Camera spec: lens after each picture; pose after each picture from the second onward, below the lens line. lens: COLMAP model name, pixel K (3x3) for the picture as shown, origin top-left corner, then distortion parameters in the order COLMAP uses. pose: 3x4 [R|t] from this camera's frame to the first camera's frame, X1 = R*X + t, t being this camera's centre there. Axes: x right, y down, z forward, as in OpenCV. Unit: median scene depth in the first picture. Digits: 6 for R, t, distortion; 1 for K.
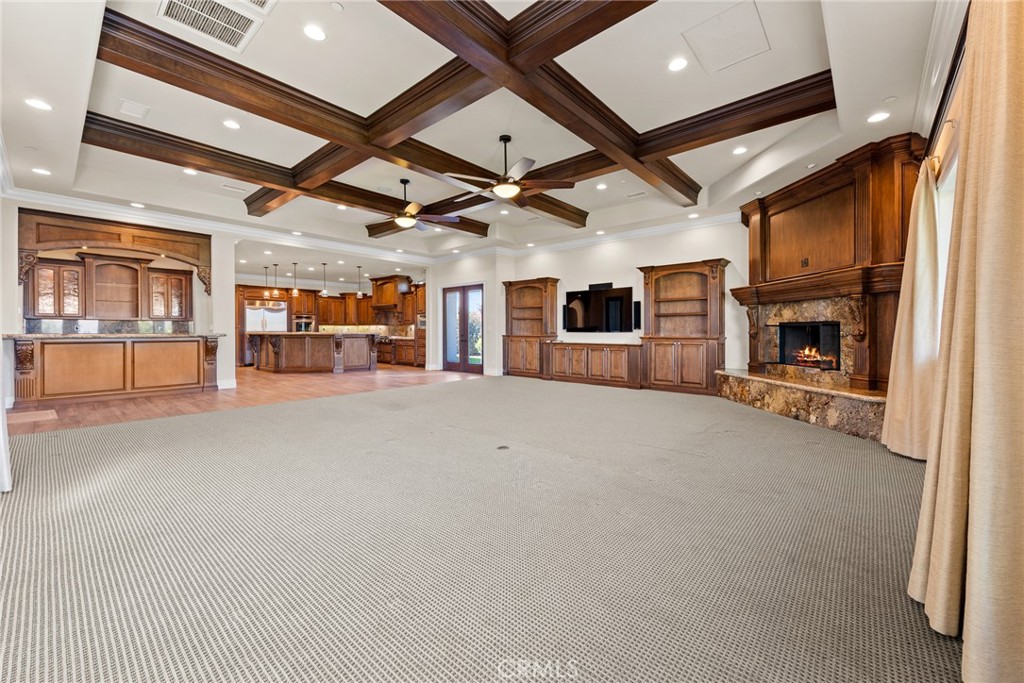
lens RADIAL K [[410.1, 0, 510.0], [0, 410.1, 330.4], [0, 0, 1]] dist [-0.000560, -0.000098]
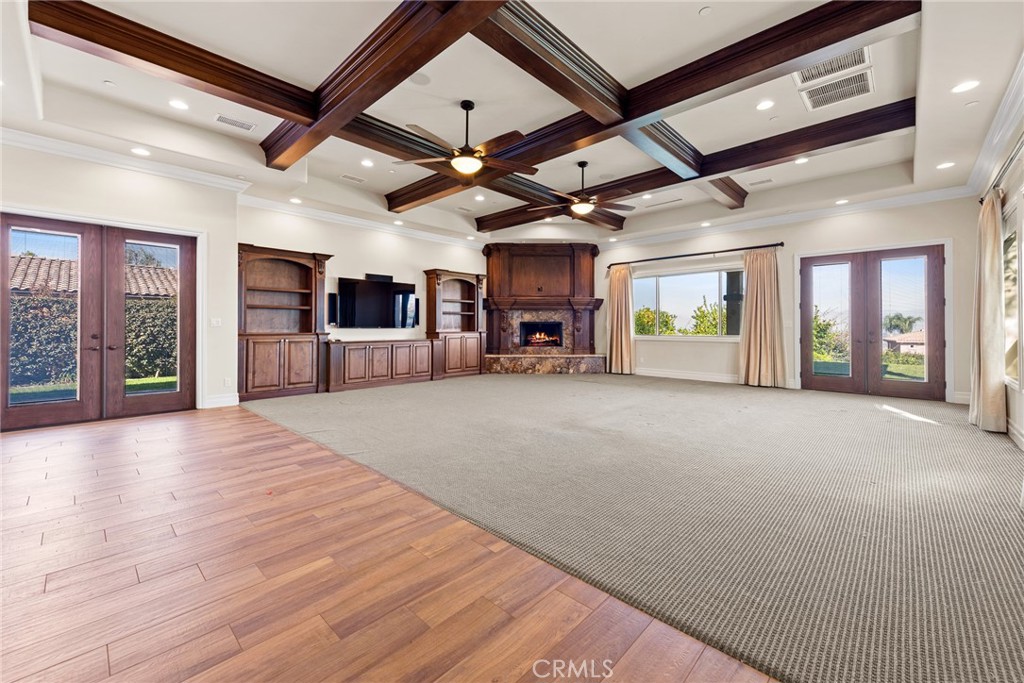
lens RADIAL K [[410.1, 0, 510.0], [0, 410.1, 330.4], [0, 0, 1]] dist [-0.000560, -0.000098]
pose [[0.020300, -0.009406, 0.999750, -0.885245], [-0.003050, 0.999951, 0.009469, 0.000584], [-0.999789, -0.003241, 0.020270, 0.889760]]
